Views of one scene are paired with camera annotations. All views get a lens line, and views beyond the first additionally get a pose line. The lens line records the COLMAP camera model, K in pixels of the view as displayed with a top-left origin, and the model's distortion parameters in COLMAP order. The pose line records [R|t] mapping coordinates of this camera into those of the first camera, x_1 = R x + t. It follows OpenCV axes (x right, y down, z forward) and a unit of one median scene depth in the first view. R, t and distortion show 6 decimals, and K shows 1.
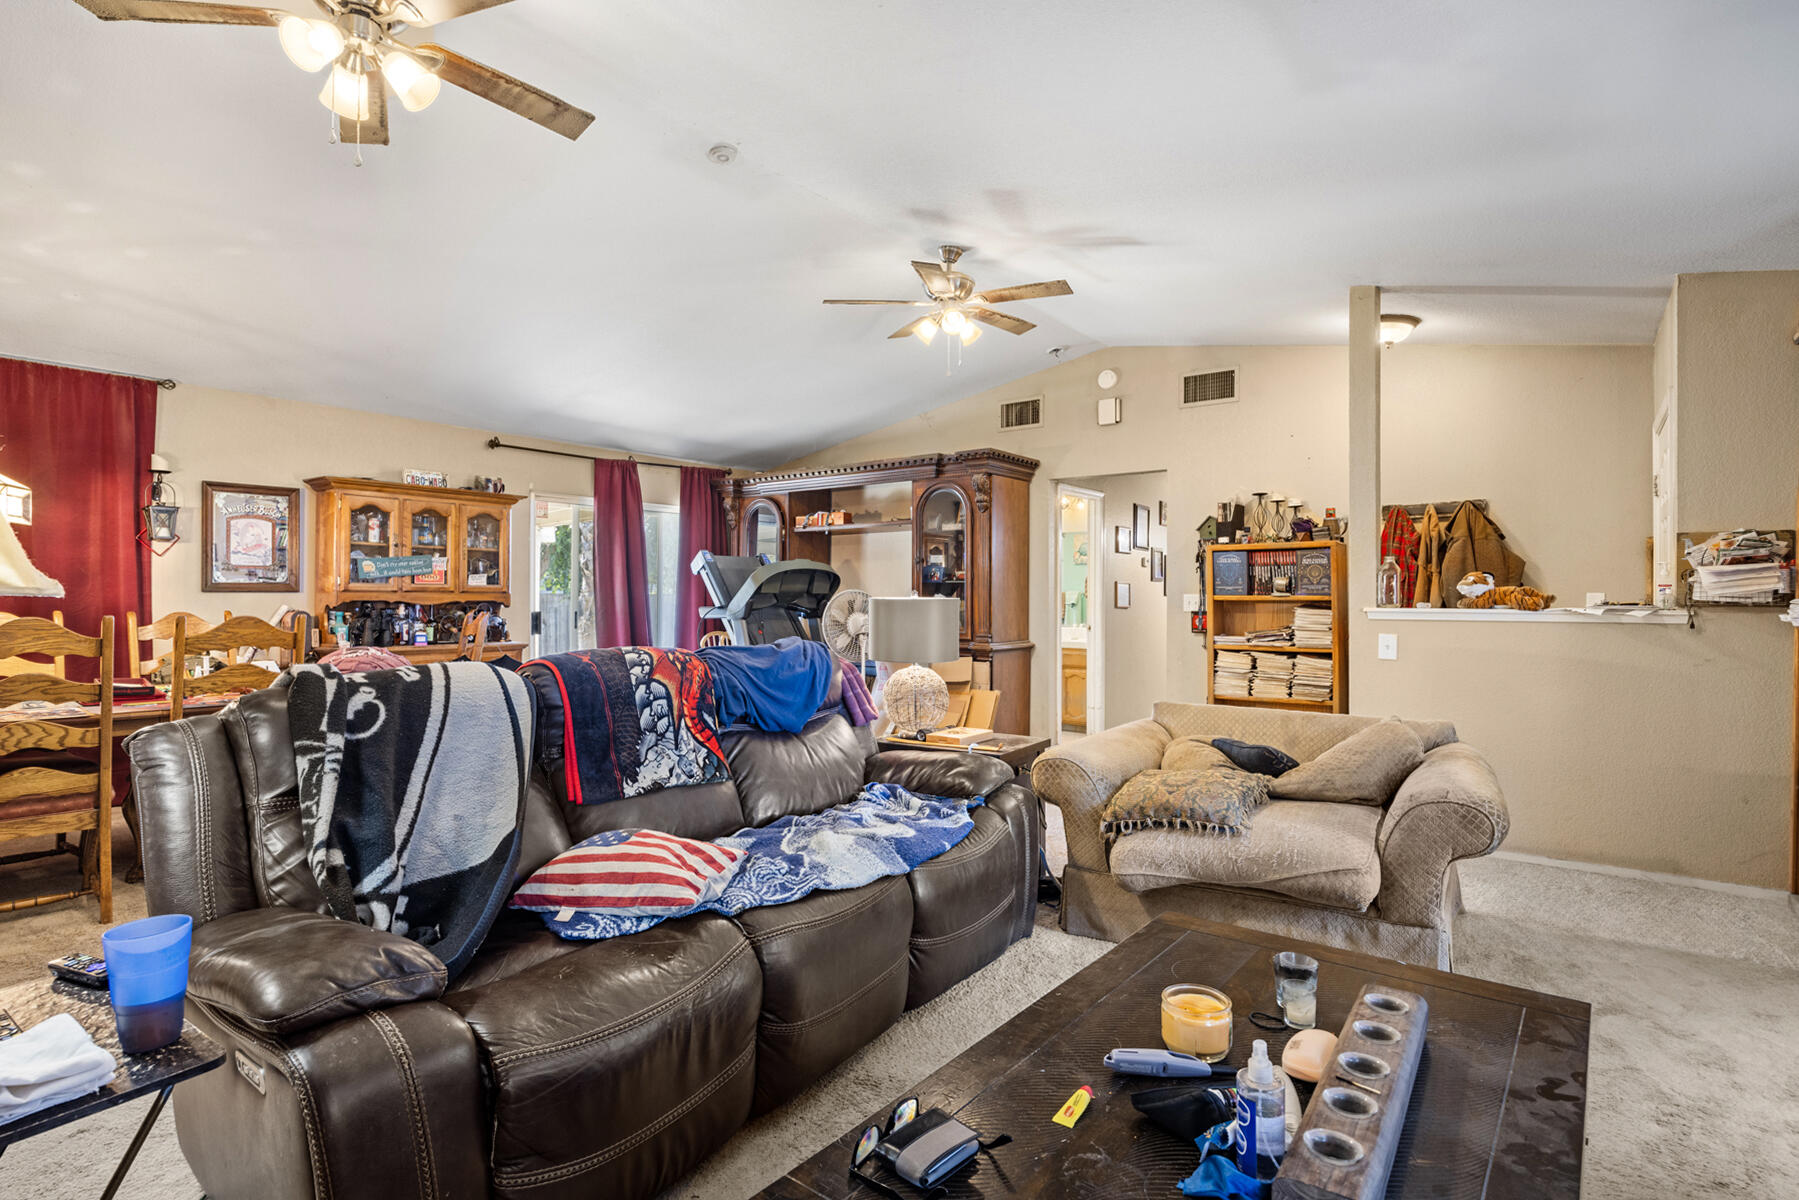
lens RADIAL K [[888.5, 0, 914.4], [0, 888.5, 589.0], [0, 0, 1]] dist [-0.005278, -0.000723]
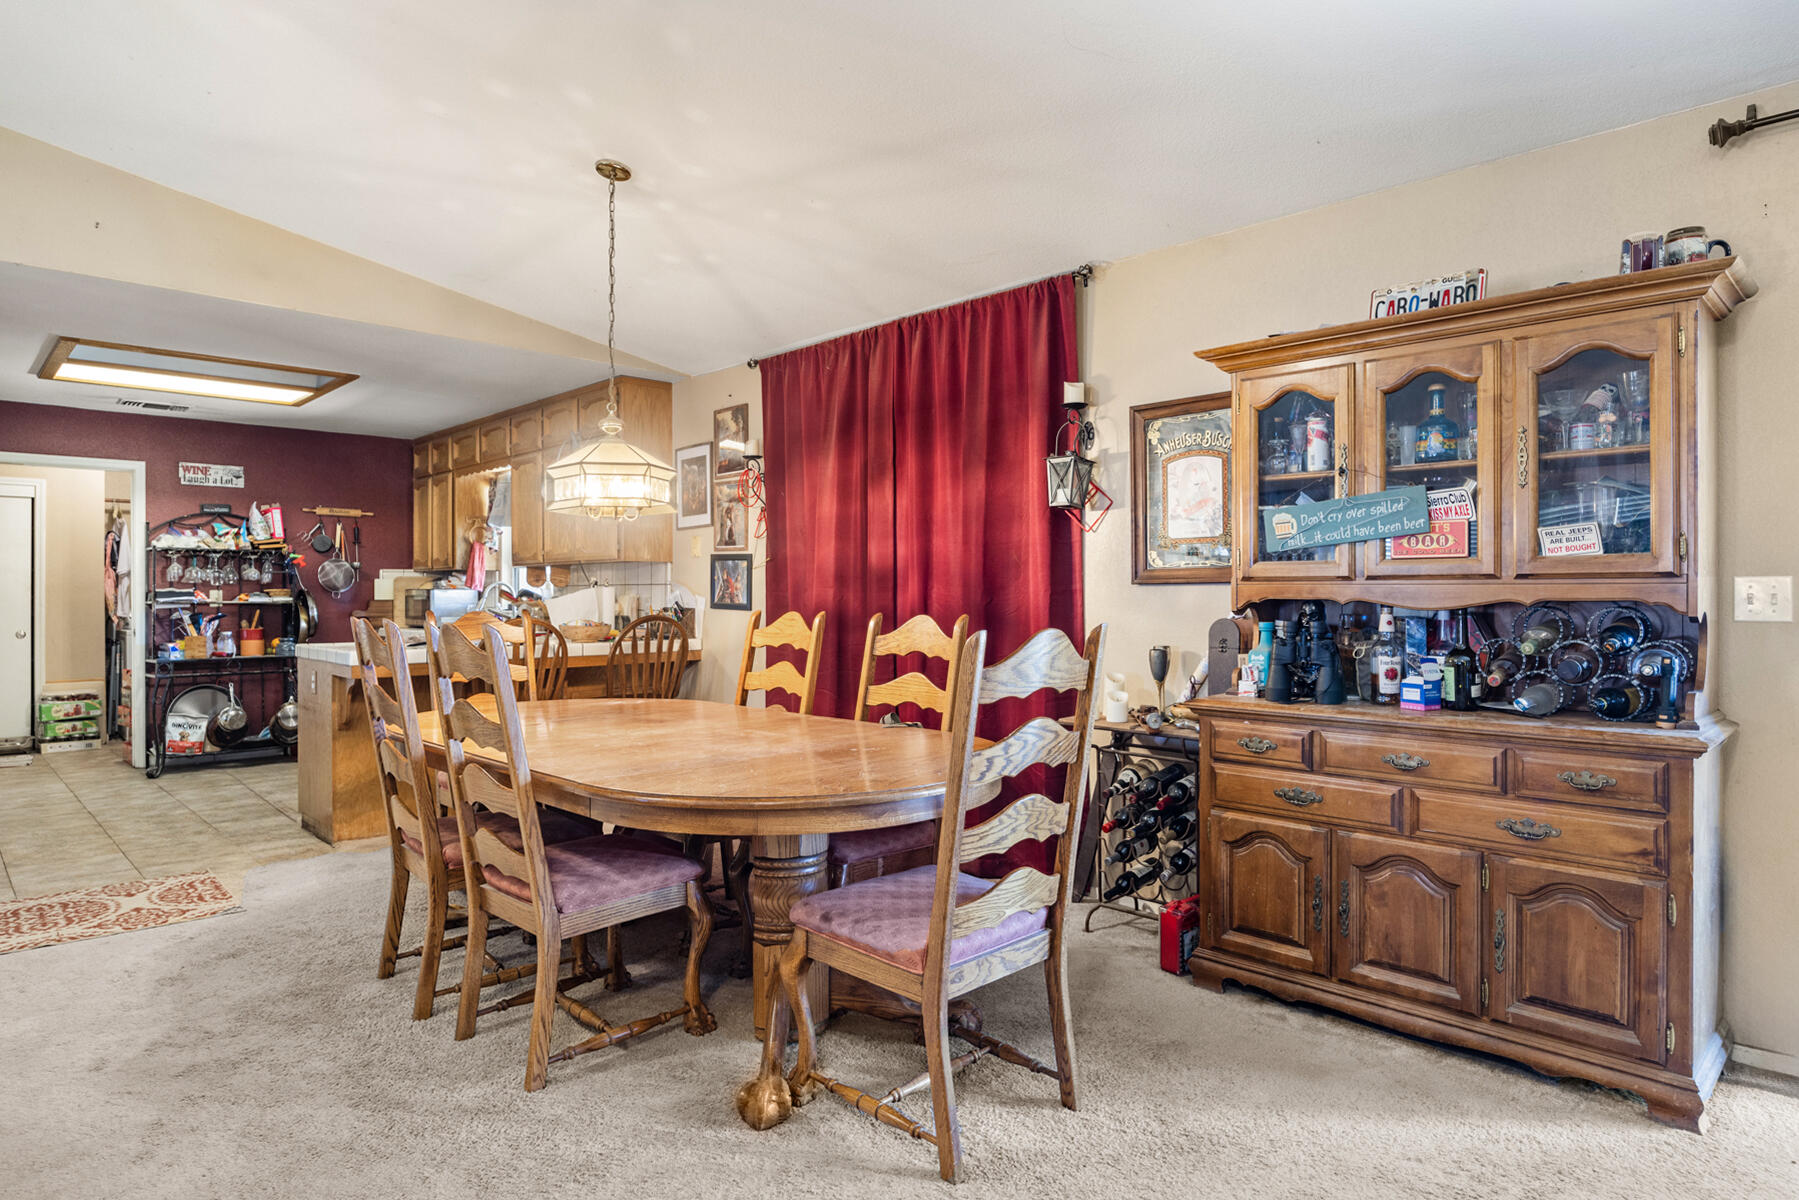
lens RADIAL K [[1029.8, 0, 898.7], [0, 1029.8, 594.5], [0, 0, 1]] dist [-0.010002, 0.000169]
pose [[-0.149831, -0.000928, -0.988711, -0.057671], [0.013707, 0.999902, -0.003015, 0.009677], [0.988617, -0.014004, -0.149803, 0.900702]]
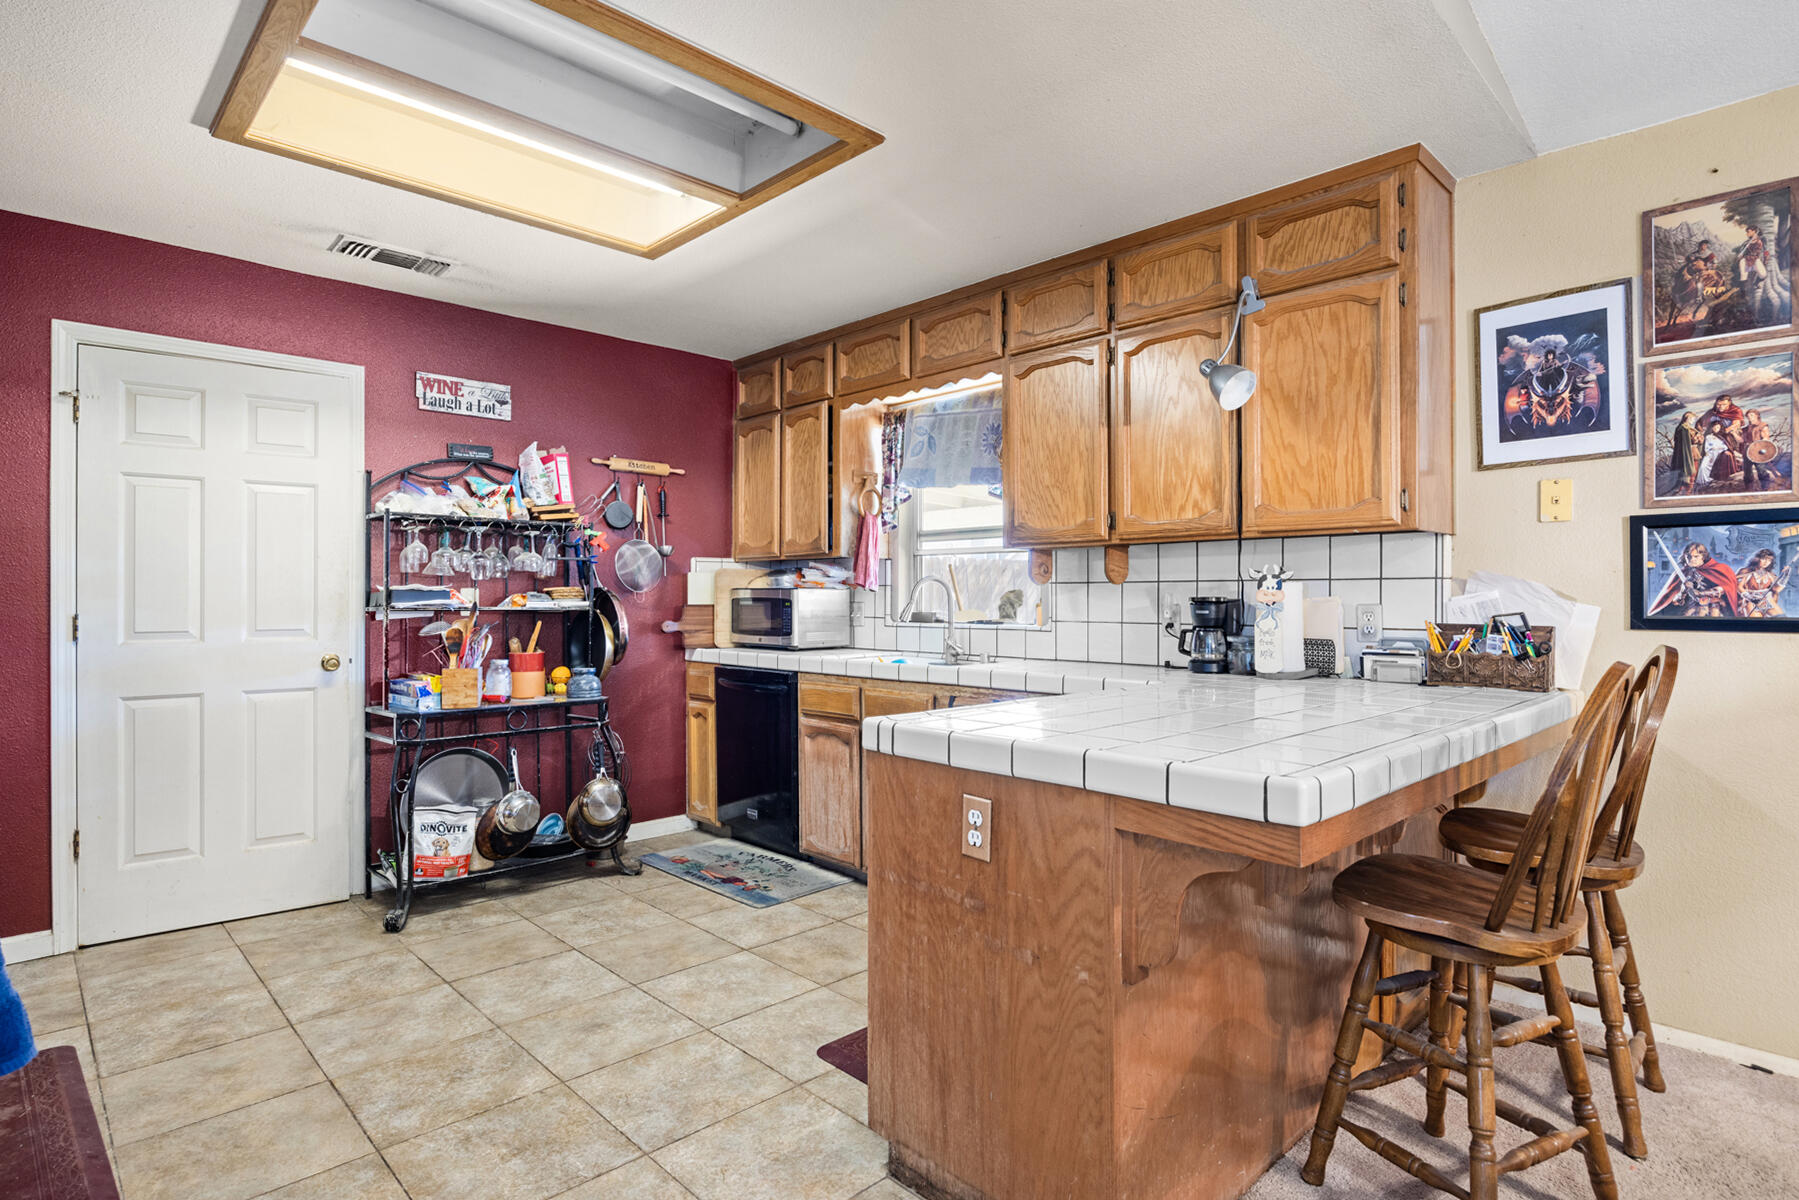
lens RADIAL K [[933.5, 0, 895.0], [0, 933.5, 597.3], [0, 0, 1]] dist [-0.015658, -0.000689]
pose [[-0.152532, -0.001161, -0.988298, -0.569664], [0.010811, 0.999938, -0.002843, 0.000720], [0.988239, -0.011118, -0.152510, 0.268905]]
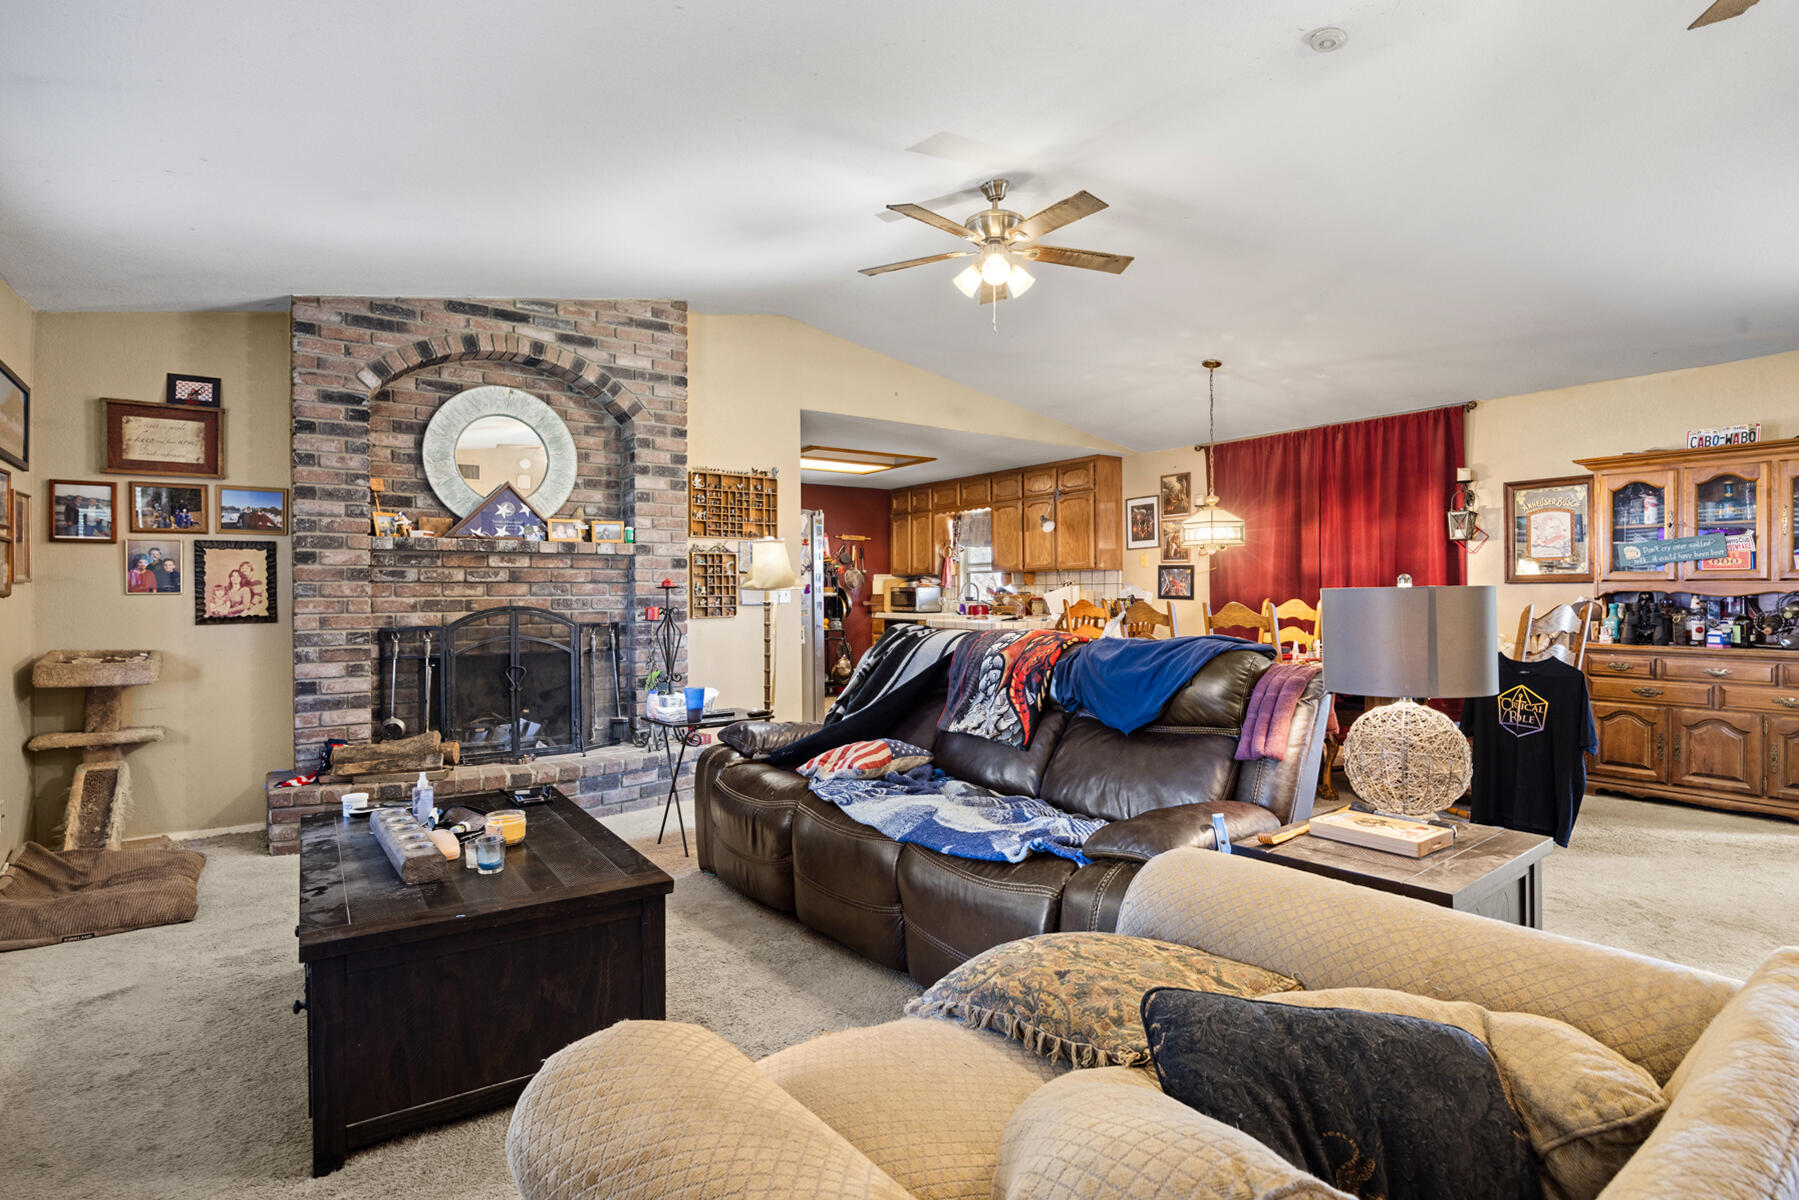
lens RADIAL K [[888.5, 0, 897.0], [0, 888.5, 593.9], [0, 0, 1]] dist [-0.005278, -0.000723]
pose [[-0.295283, 0.001648, -0.955408, 0.450149], [0.014047, 0.999898, -0.002616, 0.007655], [0.955307, -0.014193, -0.295276, 0.573955]]
